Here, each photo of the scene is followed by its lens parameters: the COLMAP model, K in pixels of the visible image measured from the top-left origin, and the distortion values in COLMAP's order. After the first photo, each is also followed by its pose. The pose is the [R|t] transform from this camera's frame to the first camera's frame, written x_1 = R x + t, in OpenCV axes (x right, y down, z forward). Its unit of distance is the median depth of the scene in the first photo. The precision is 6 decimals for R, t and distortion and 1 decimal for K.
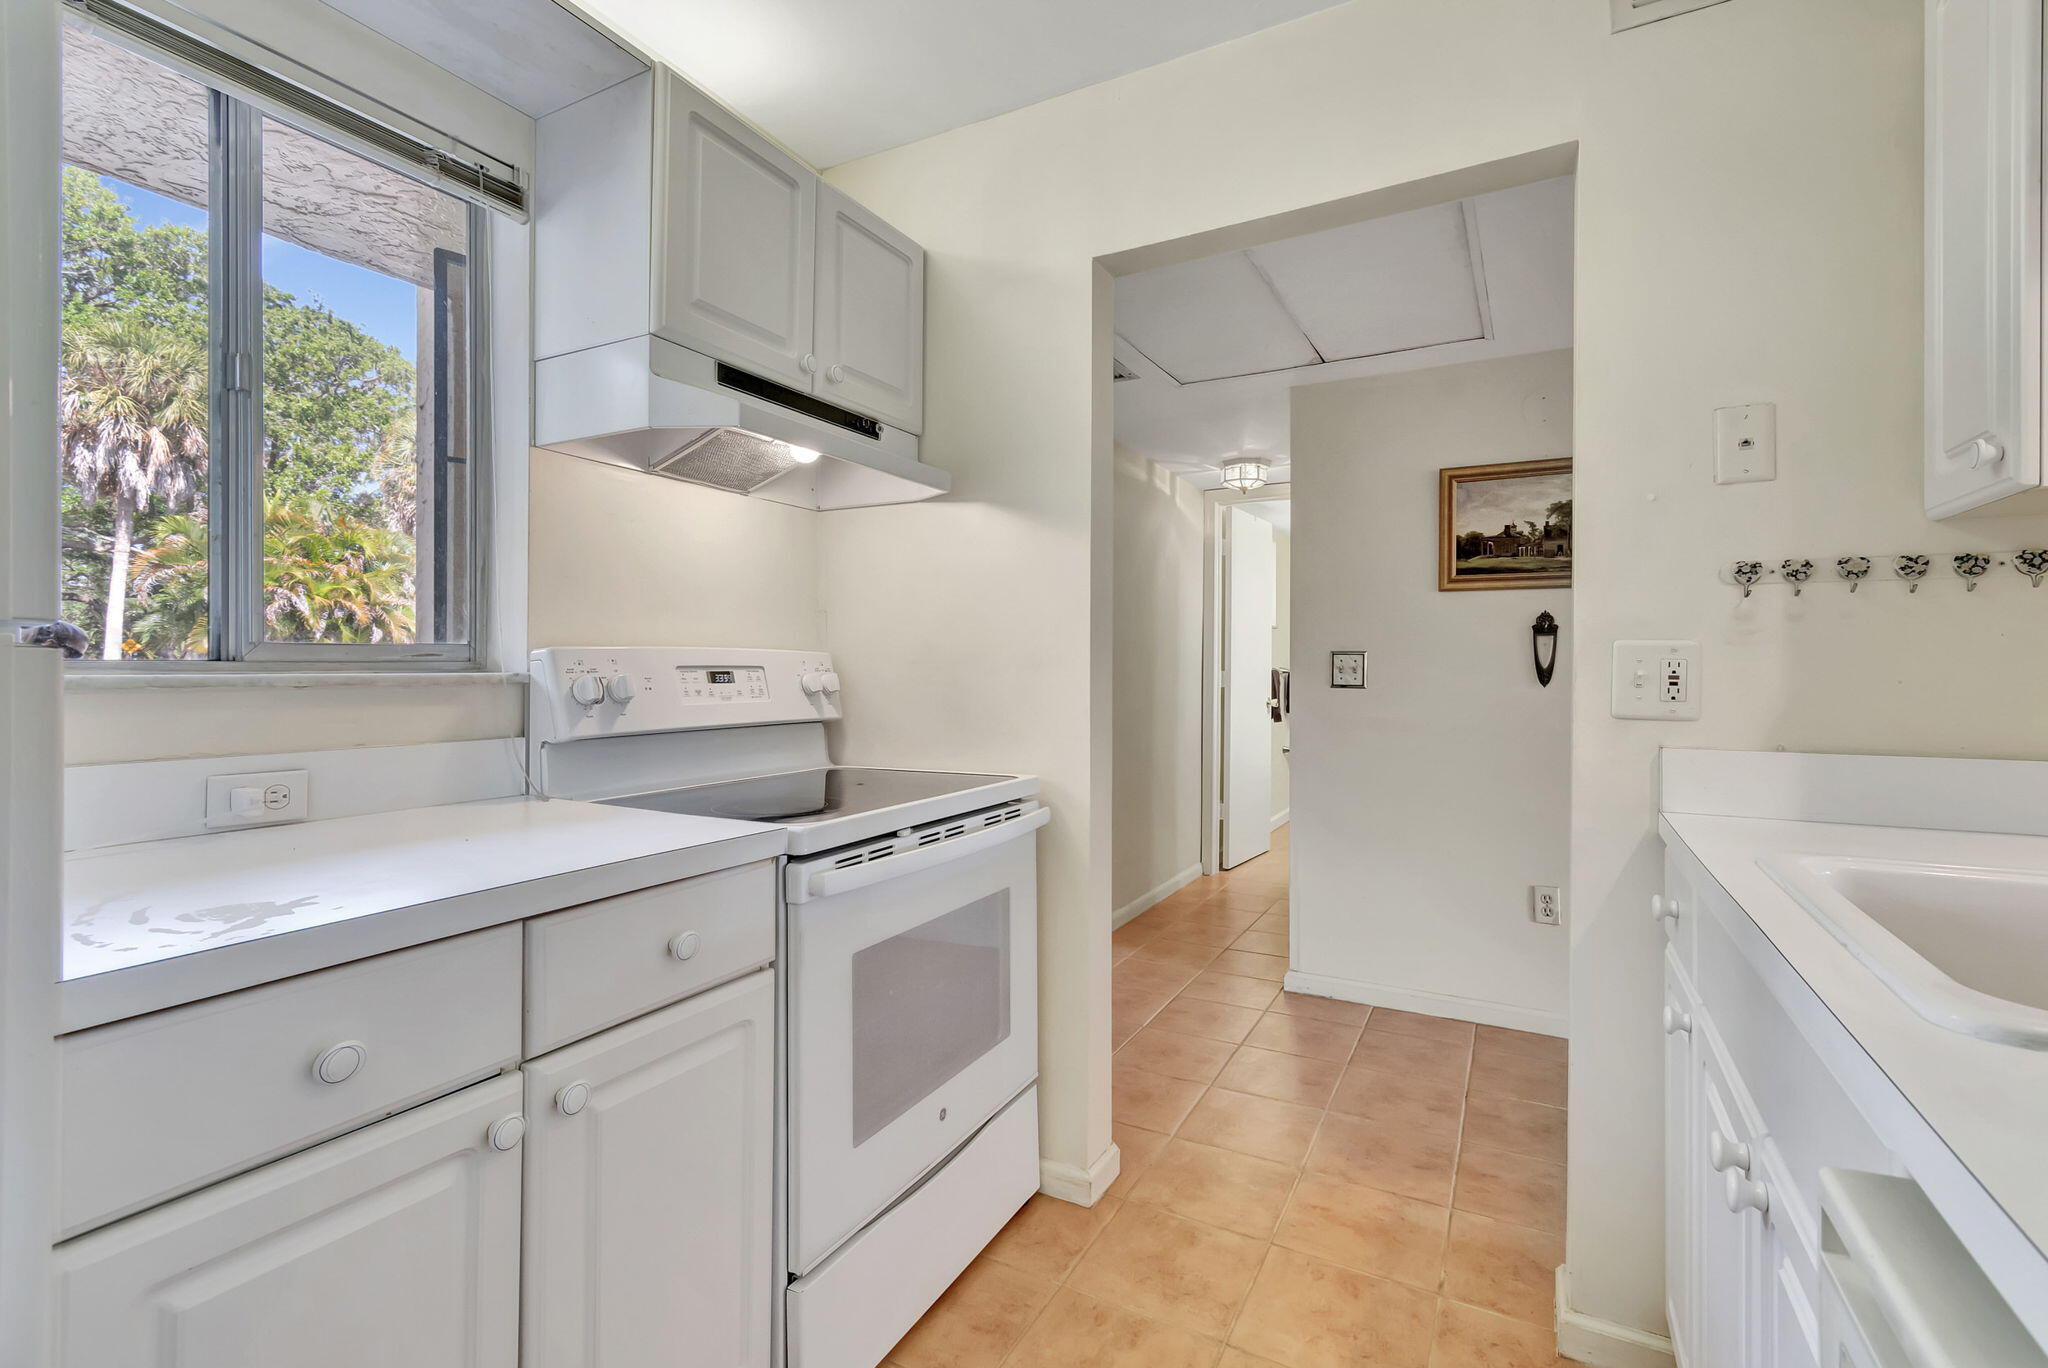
lens RADIAL K [[931.0, 0, 1027.4], [0, 931.0, 677.1], [0, 0, 1]] dist [0.002224, 0.000163]
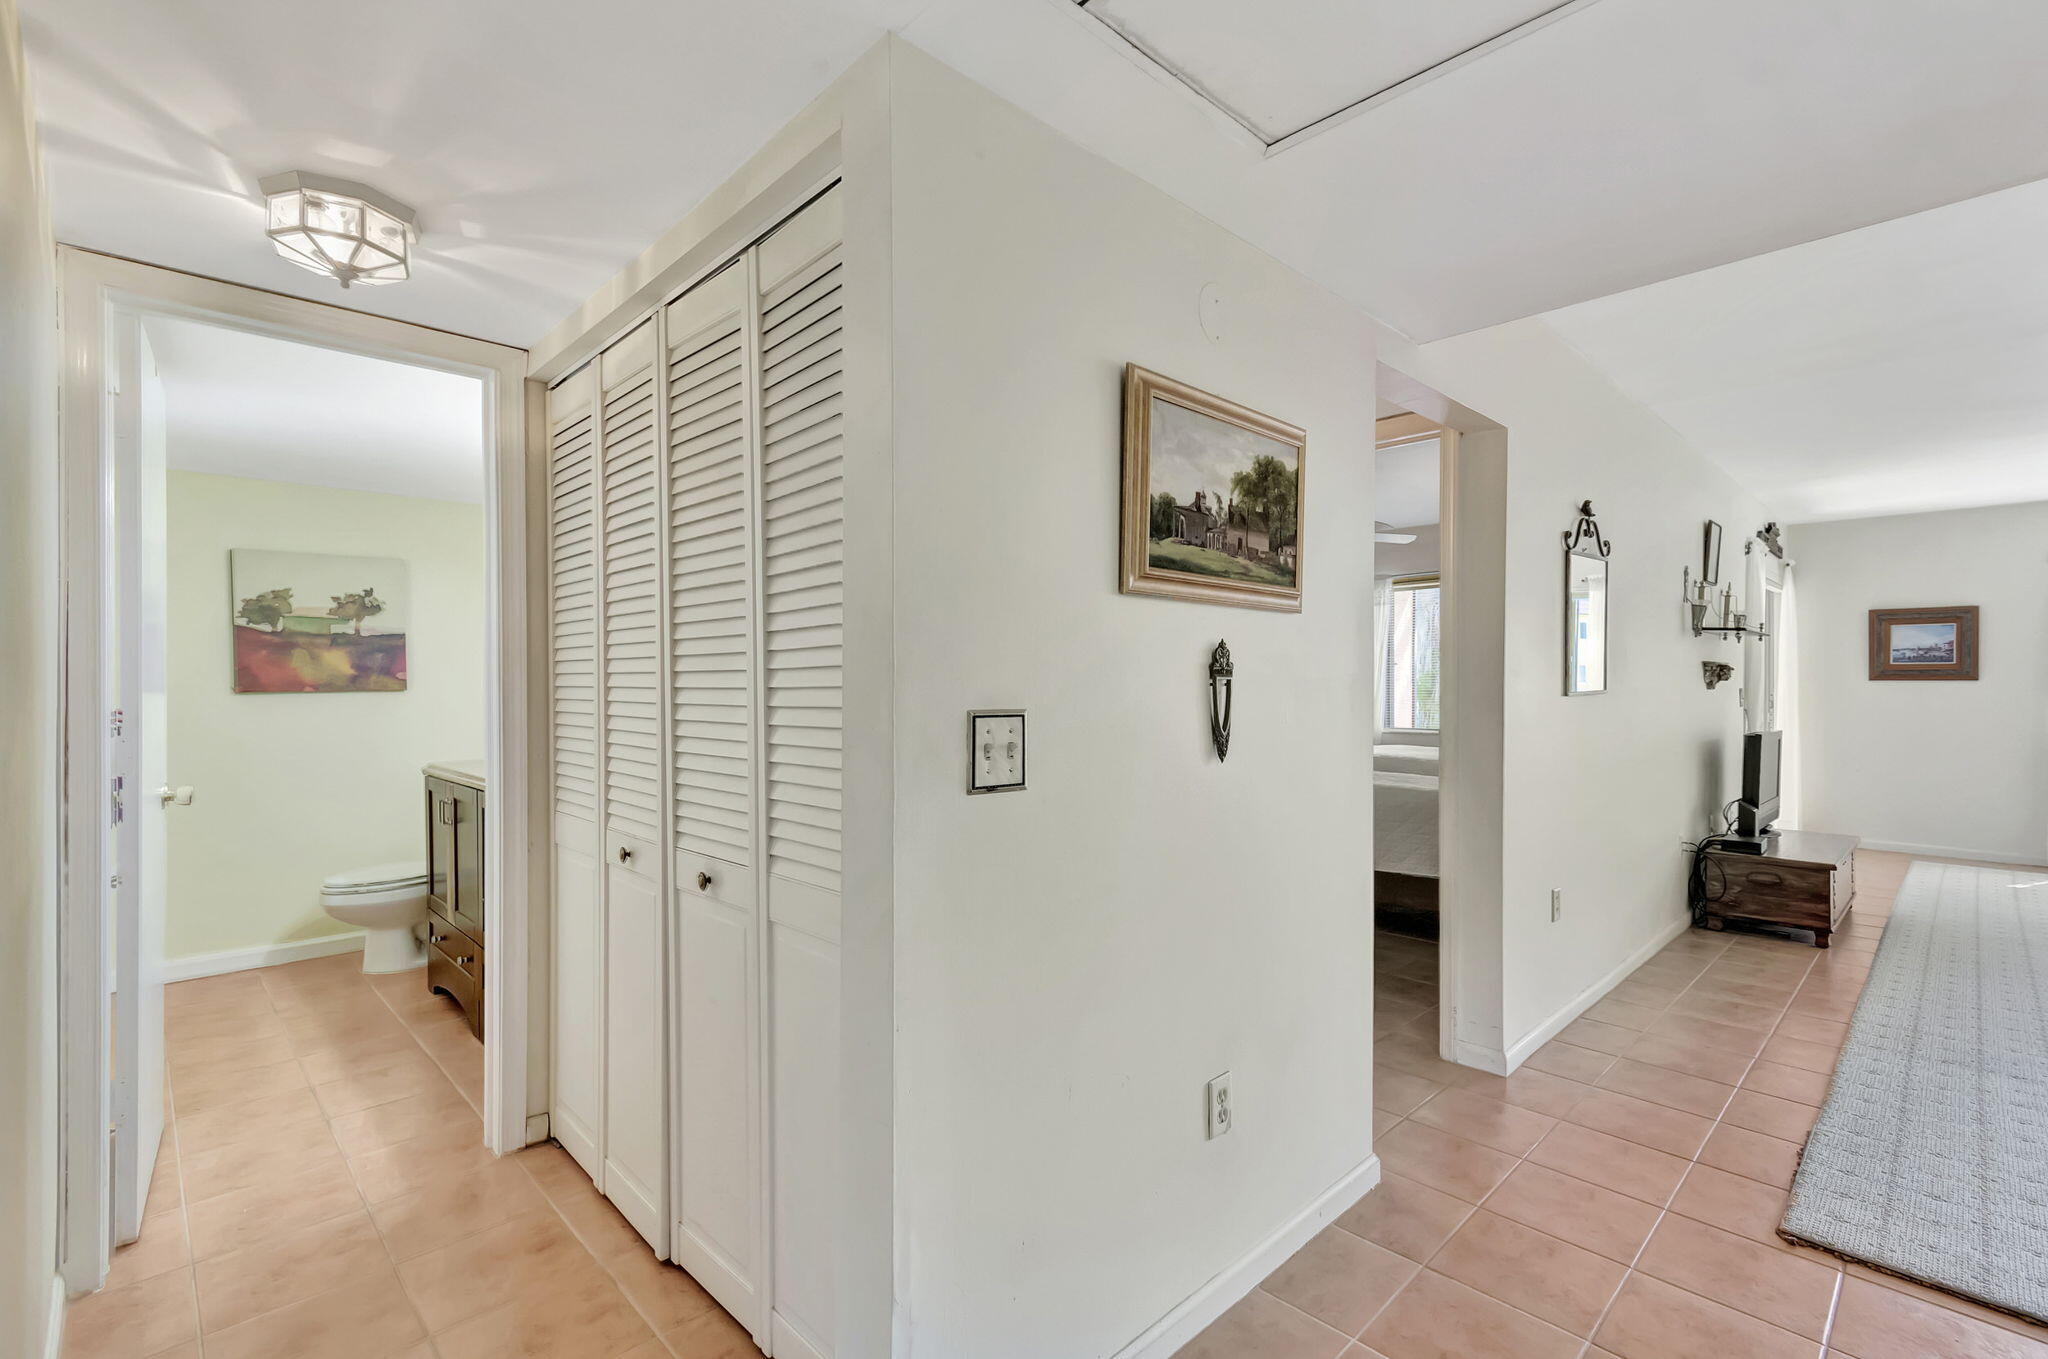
lens RADIAL K [[931.0, 0, 1026.9], [0, 931.0, 677.8], [0, 0, 1]] dist [0.002224, 0.000163]
pose [[0.289503, -0.007762, 0.957146, -0.083137], [0.002712, 0.999970, 0.007289, -0.049770], [-0.957173, 0.000486, 0.289516, 0.927619]]
